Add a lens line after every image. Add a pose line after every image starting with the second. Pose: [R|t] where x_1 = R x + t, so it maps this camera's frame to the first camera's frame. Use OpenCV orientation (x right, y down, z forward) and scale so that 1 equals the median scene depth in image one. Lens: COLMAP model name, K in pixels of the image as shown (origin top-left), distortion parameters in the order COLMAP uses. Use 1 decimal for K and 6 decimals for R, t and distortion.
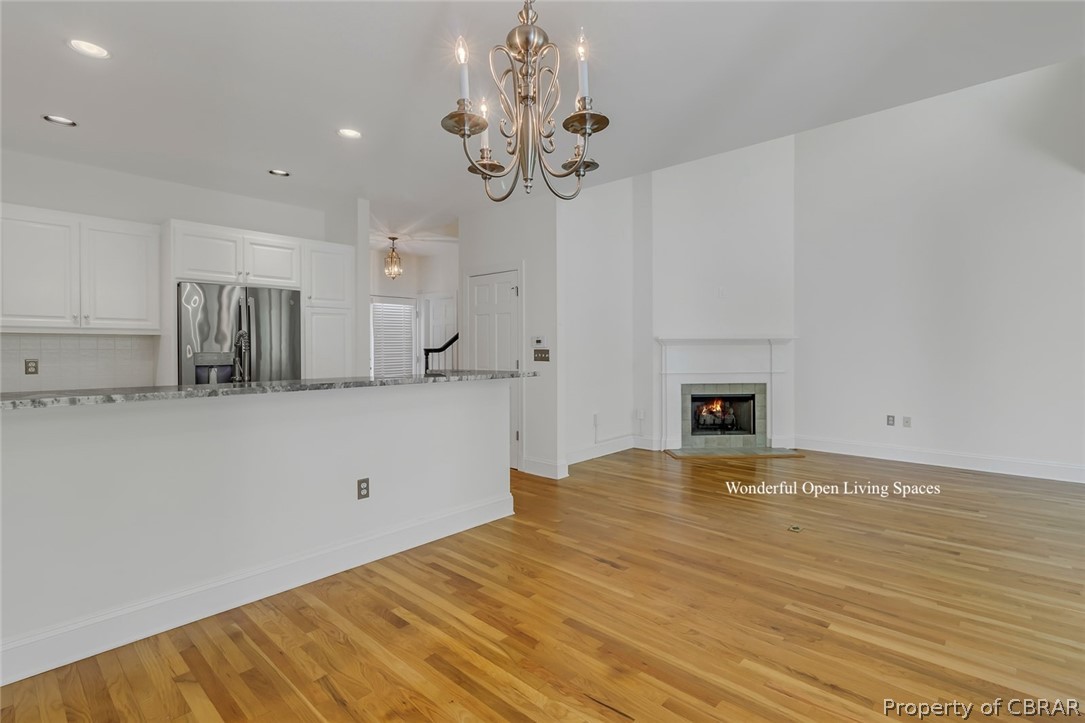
lens RADIAL K [[503.4, 0, 544.9], [0, 503.4, 355.3], [0, 0, 1]] dist [0.009258, -0.000553]
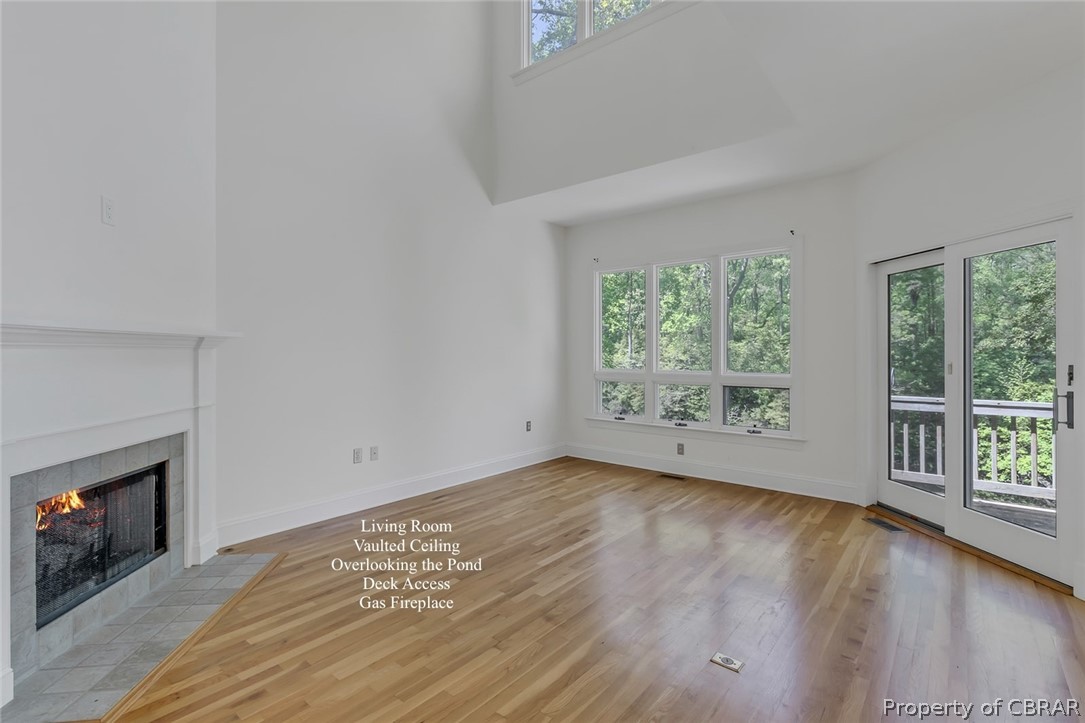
lens RADIAL K [[503.4, 0, 535.1], [0, 503.4, 354.4], [0, 0, 1]] dist [0.009258, -0.000553]
pose [[-0.039757, 0.002969, 0.999205, -0.042814], [0.018782, 0.999821, -0.002223, -0.009161], [-0.999033, 0.018679, -0.039806, 0.694546]]
